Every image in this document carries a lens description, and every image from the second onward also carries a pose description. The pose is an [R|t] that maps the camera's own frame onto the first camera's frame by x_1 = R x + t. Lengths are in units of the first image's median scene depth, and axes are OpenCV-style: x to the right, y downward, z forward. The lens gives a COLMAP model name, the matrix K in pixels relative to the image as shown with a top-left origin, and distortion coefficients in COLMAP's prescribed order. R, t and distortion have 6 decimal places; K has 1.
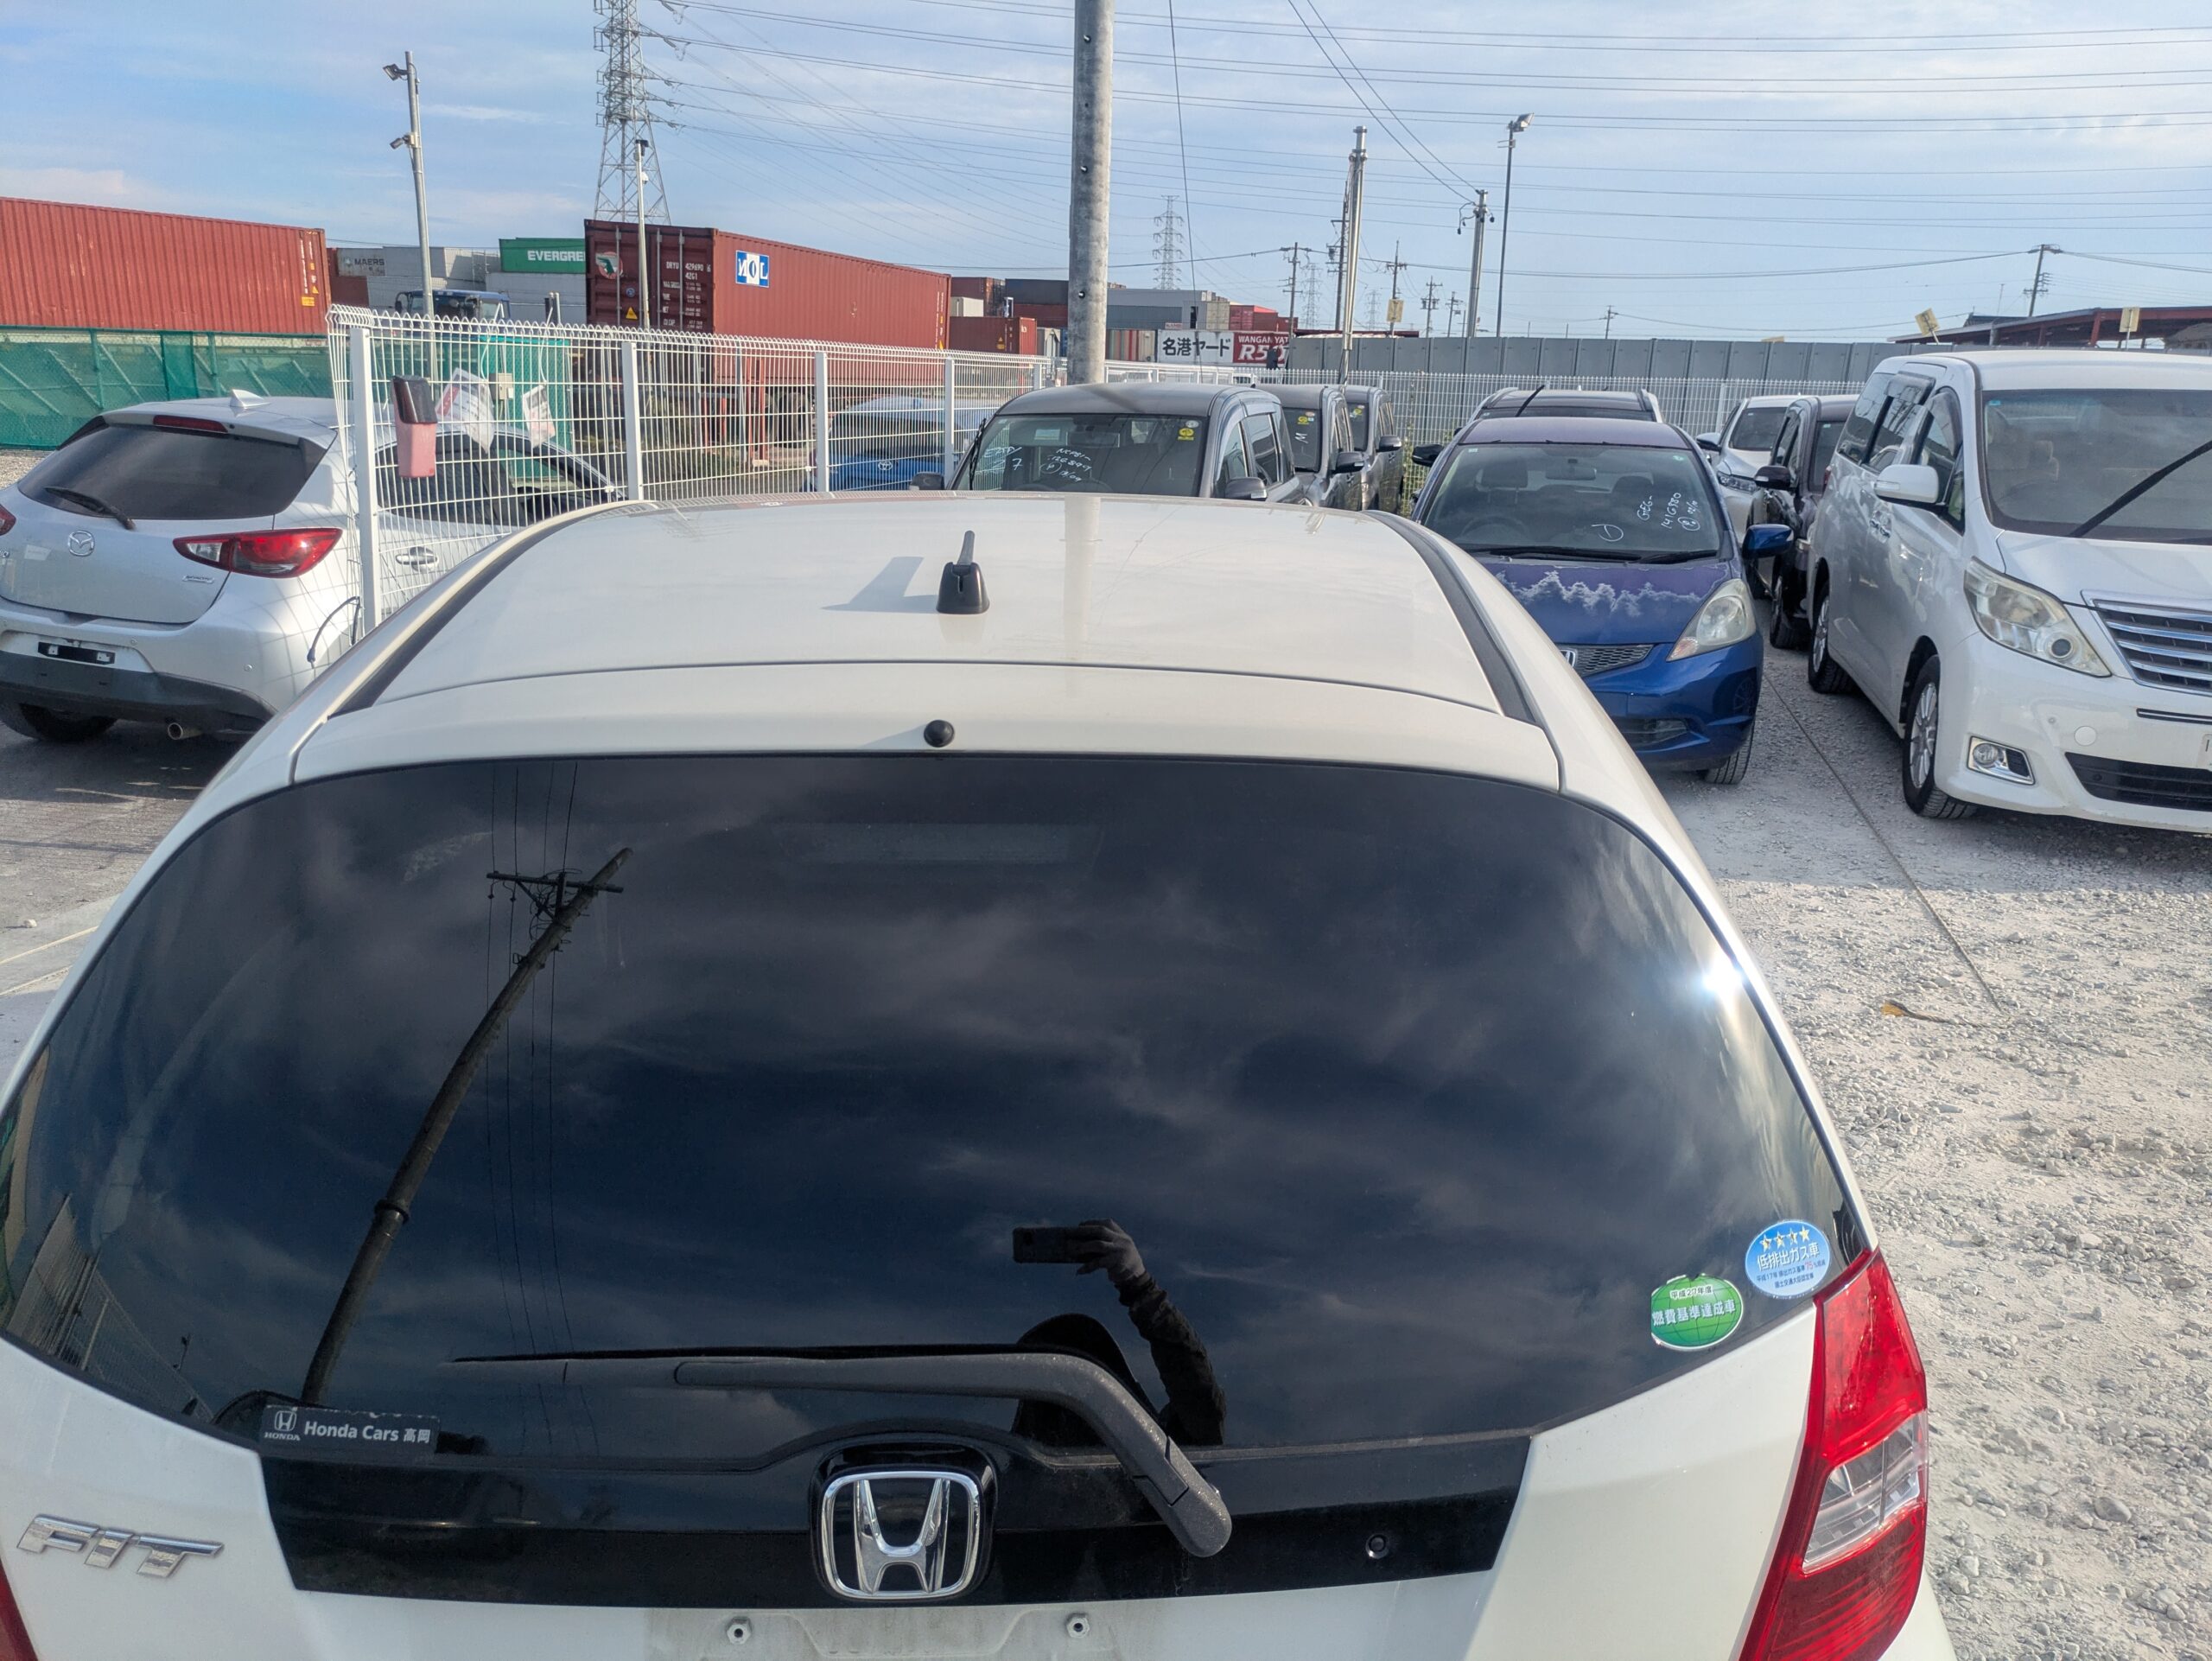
lens RADIAL K [[1649.8, 0, 1157.6], [0, 1649.8, 805.6], [0, 0, 1]] dist [0.007475, 0.022594]
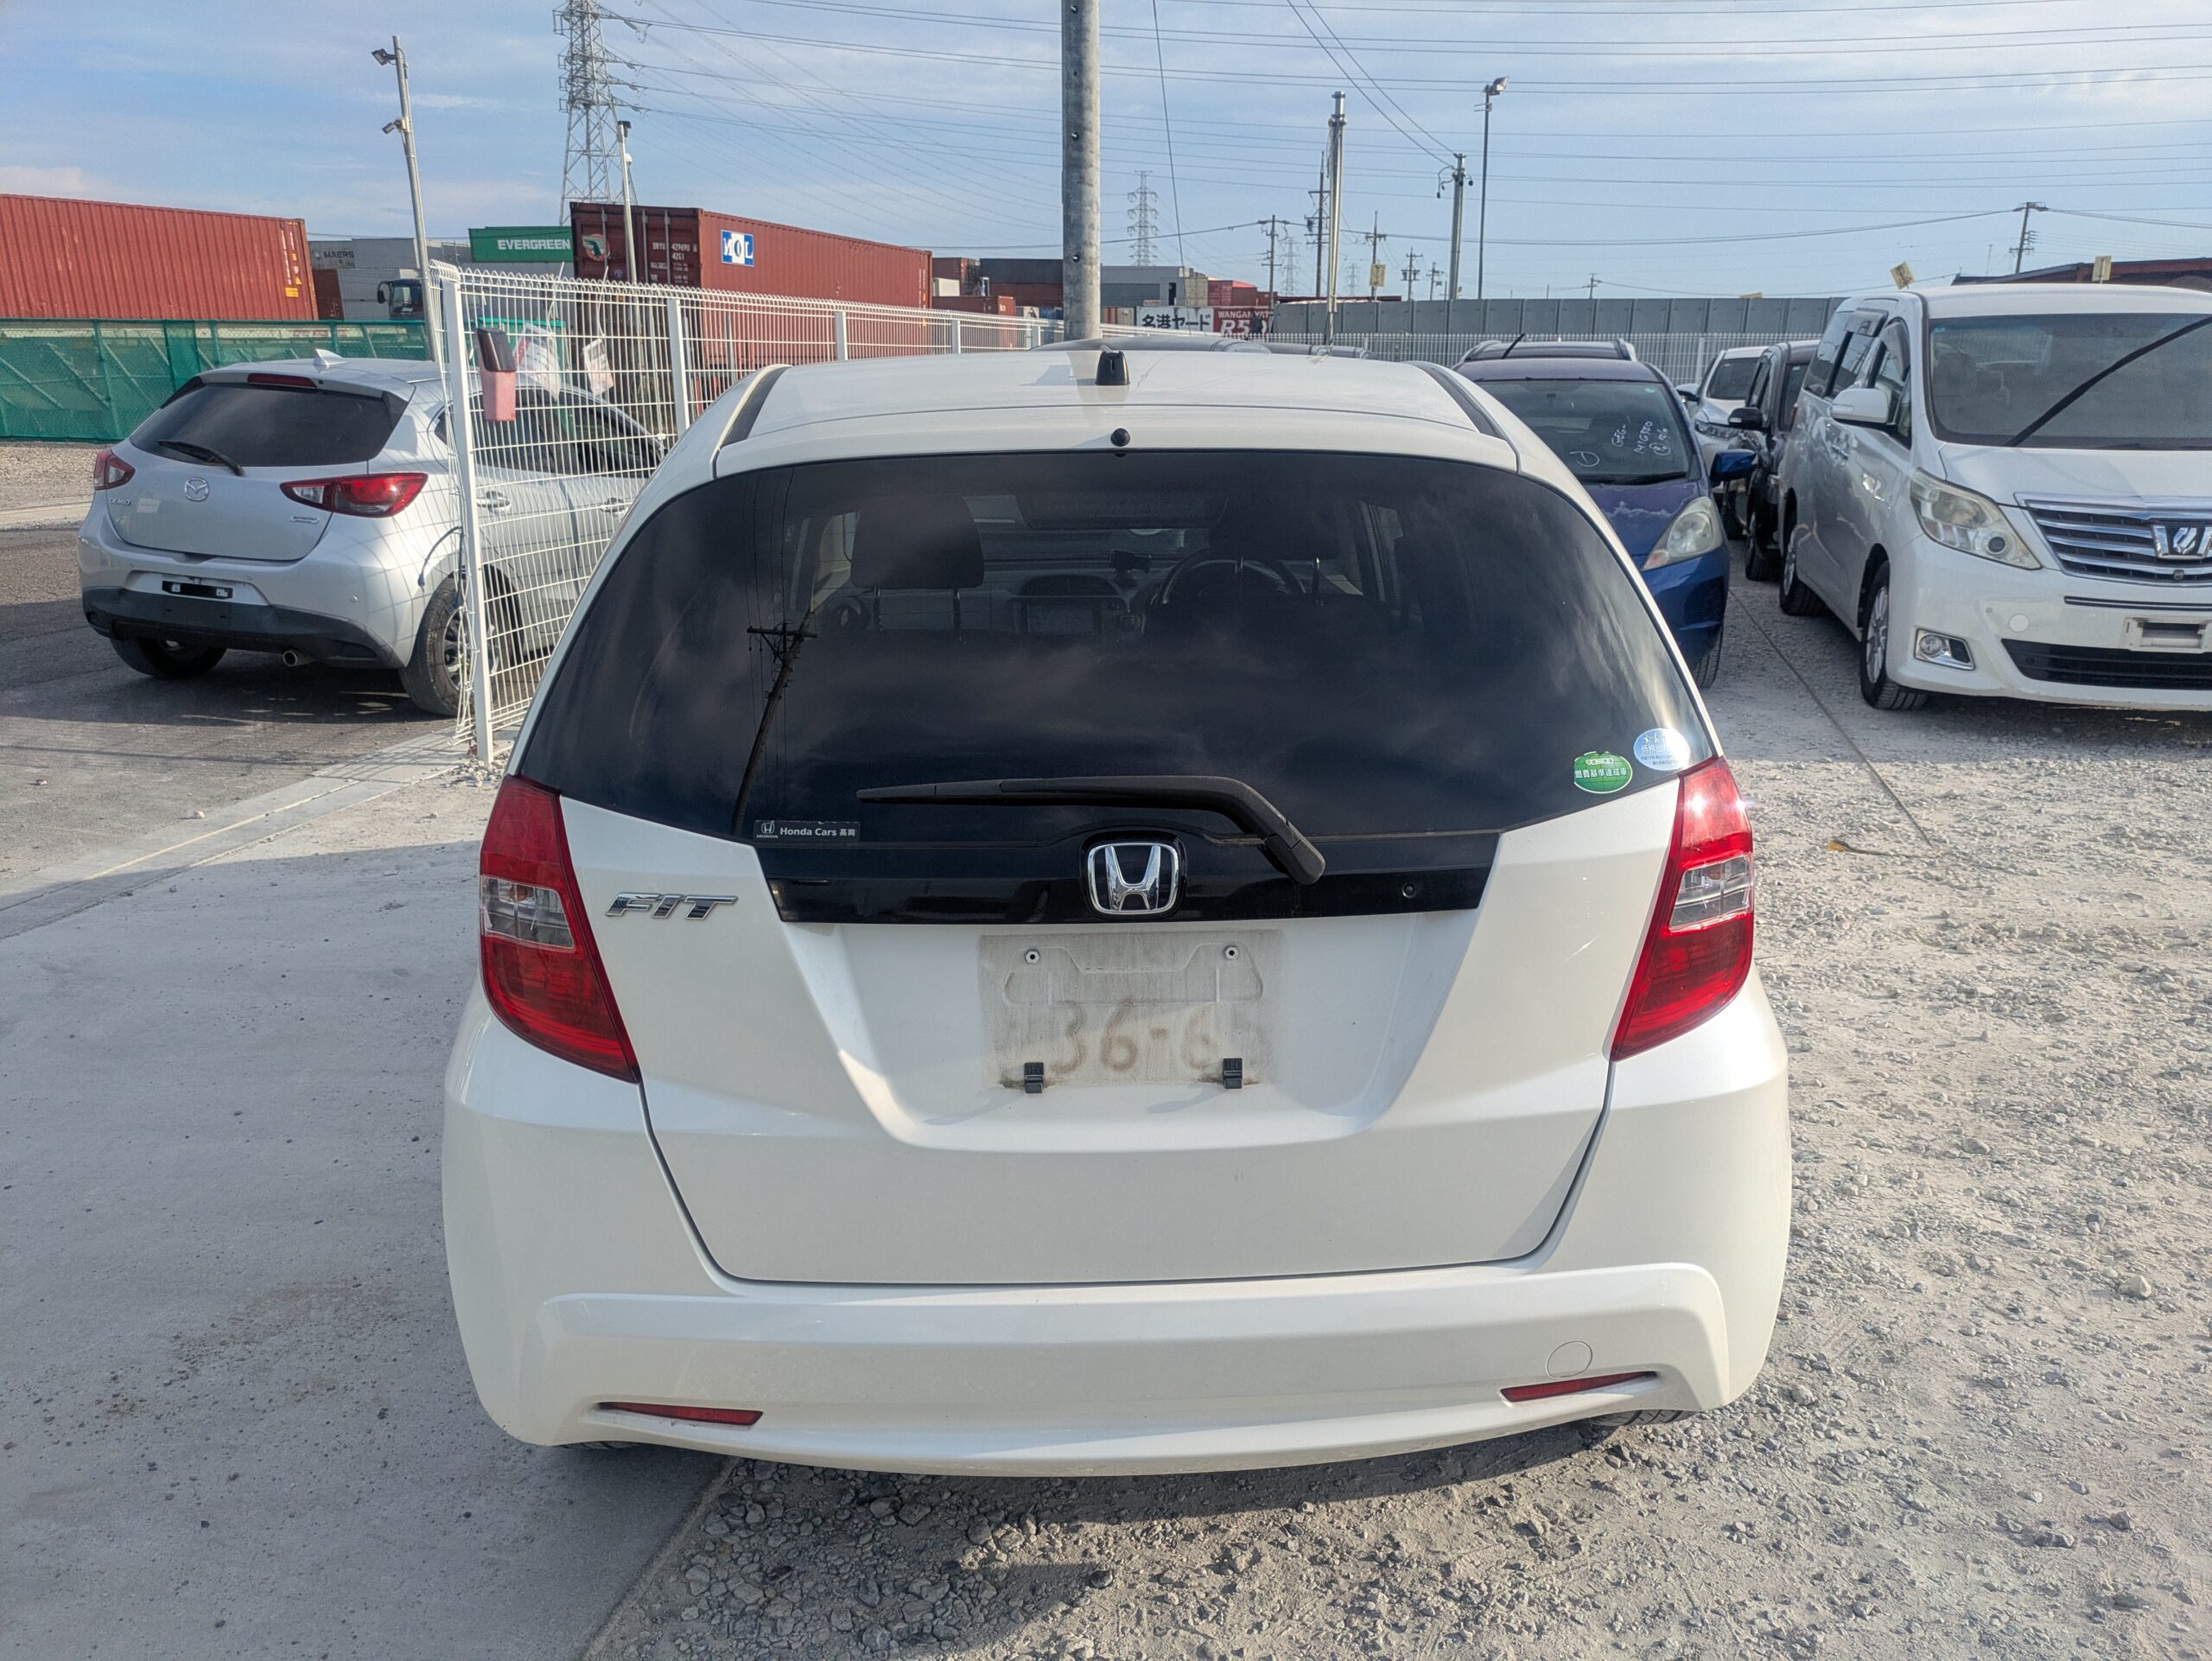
lens RADIAL K [[1685.0, 0, 1151.2], [0, 1685.0, 798.3], [0, 0, 1]] dist [0.027907, -0.016695]
pose [[0.999702, -0.024050, 0.004259, -0.021480], [0.024046, 0.999710, 0.001121, 0.053383], [-0.004284, -0.001018, 0.999990, -0.111780]]
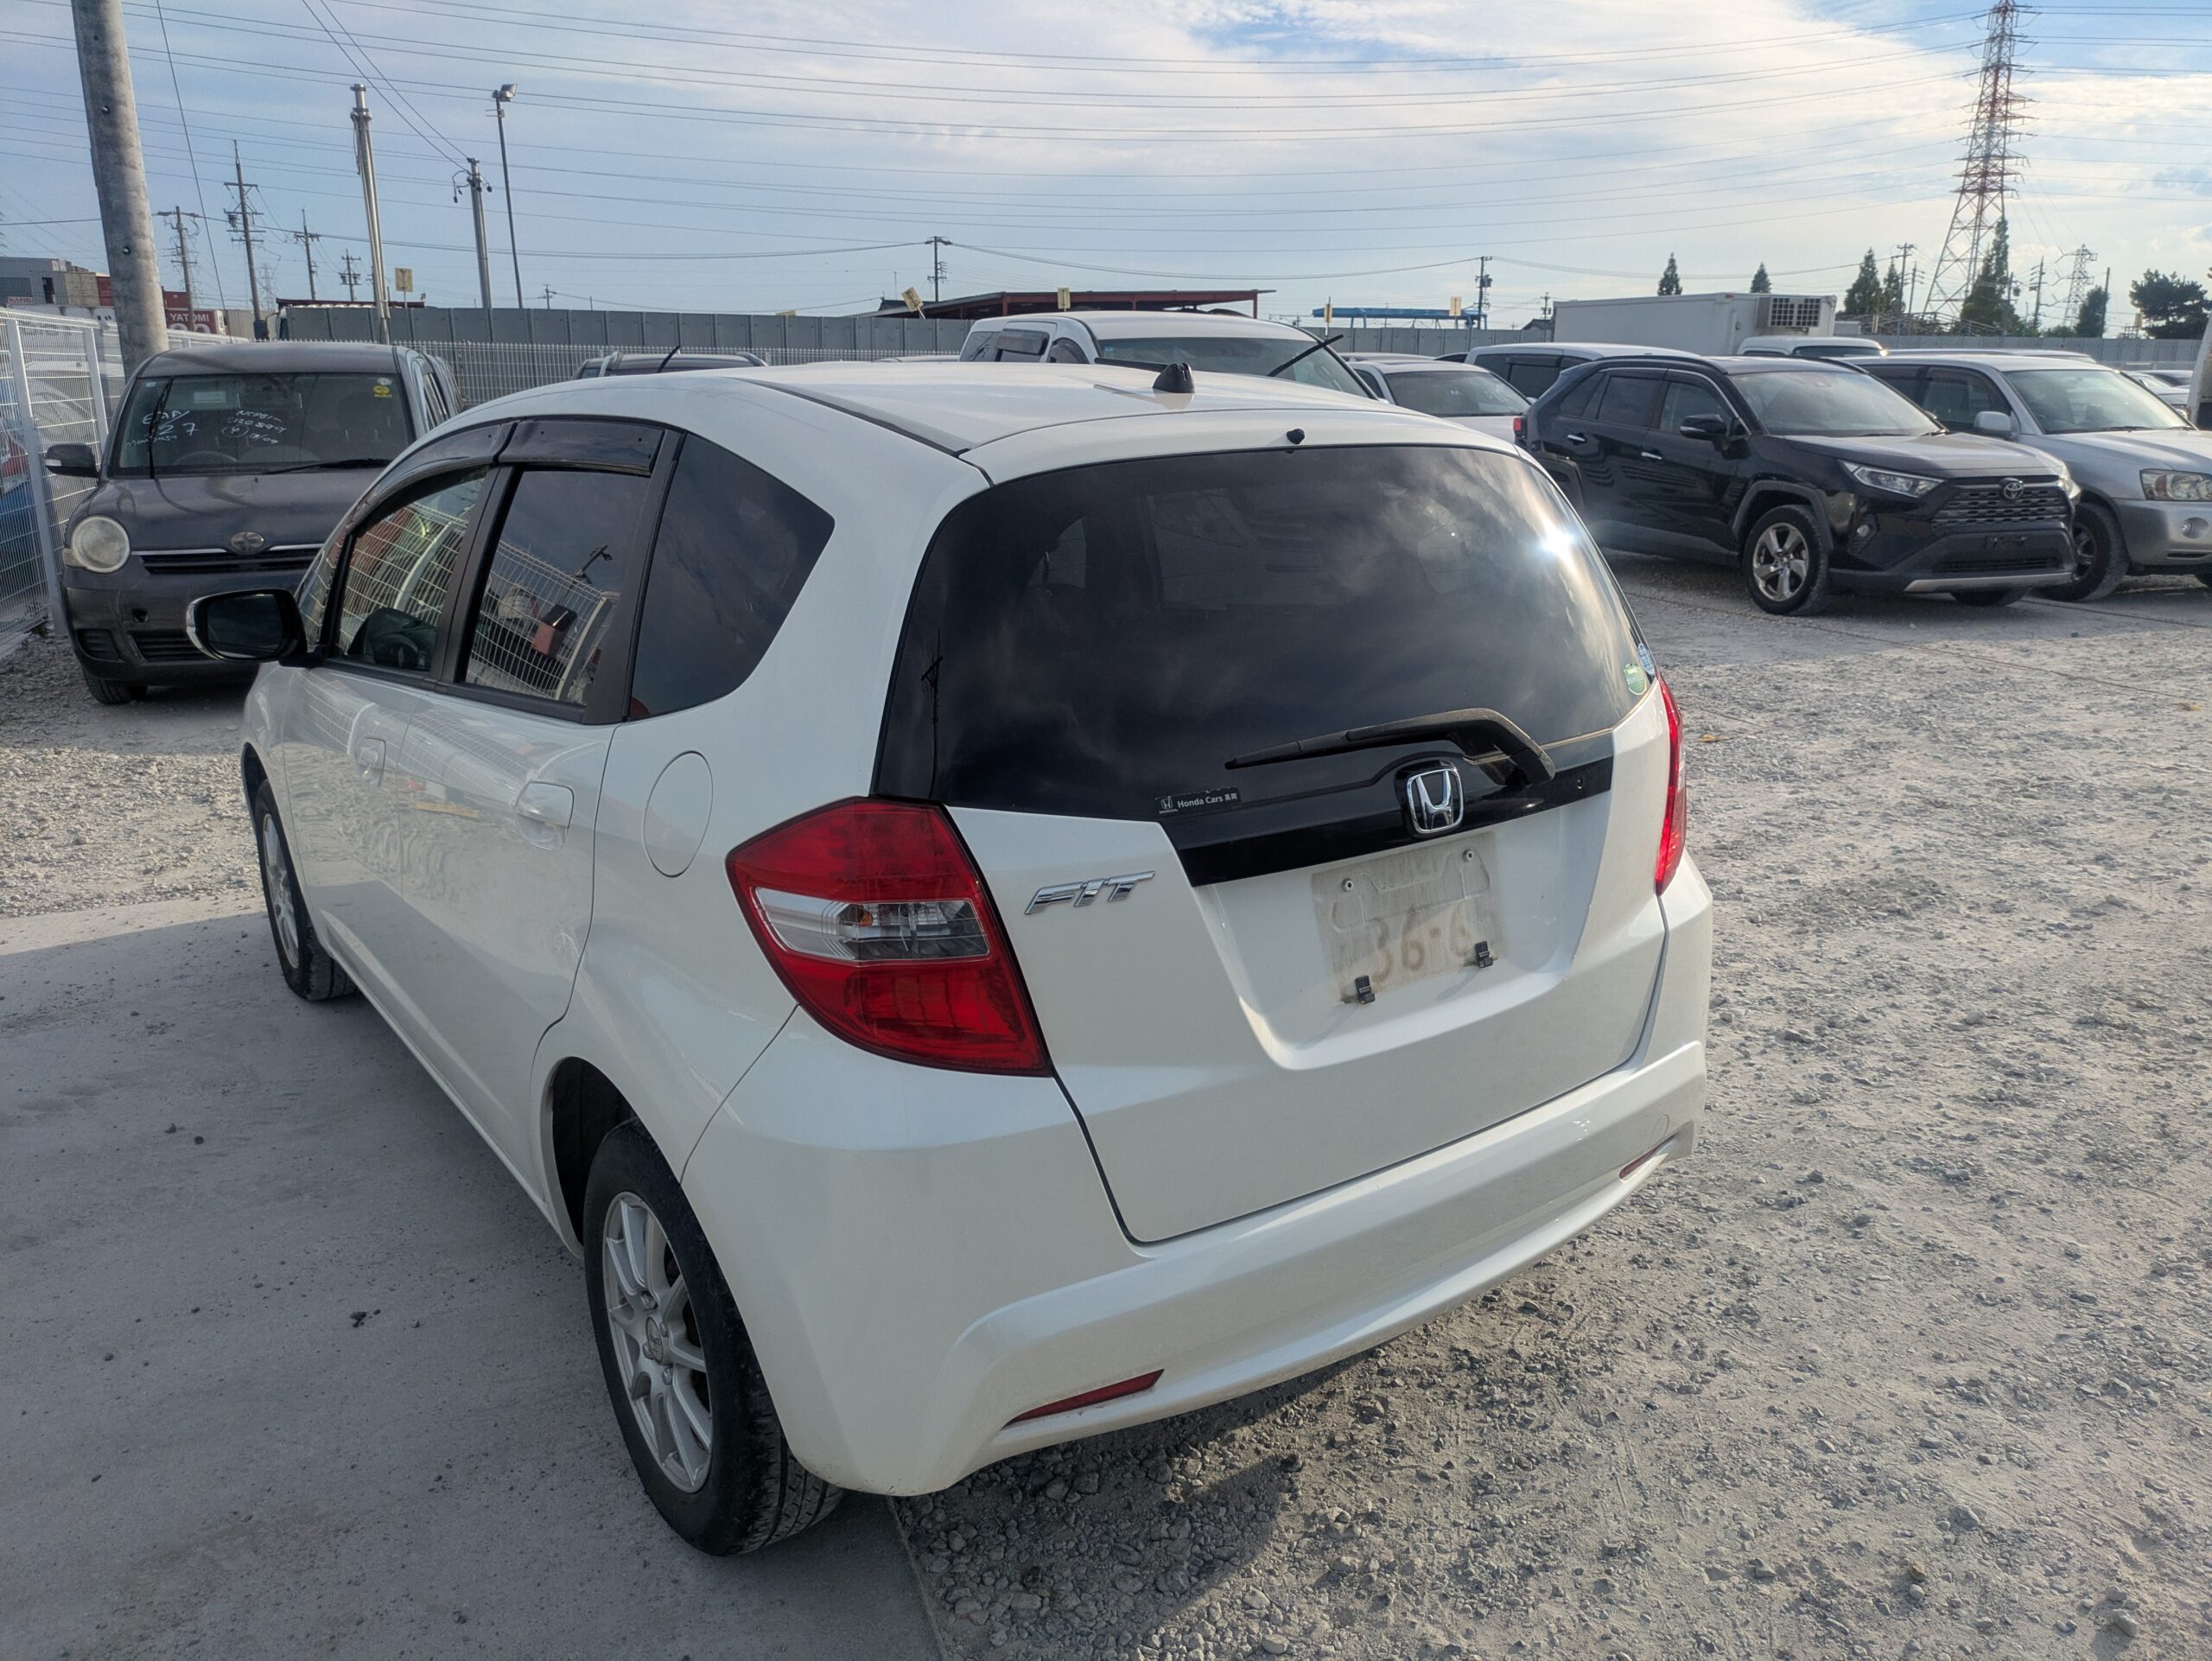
lens RADIAL K [[1685.0, 0, 1179.6], [0, 1685.0, 725.0], [0, 0, 1]] dist [0.027907, -0.016695]
pose [[0.817331, -0.138109, 0.559371, -0.235035], [0.160339, 0.987017, 0.009413, 0.041633], [-0.553409, 0.081996, 0.828864, -0.082971]]
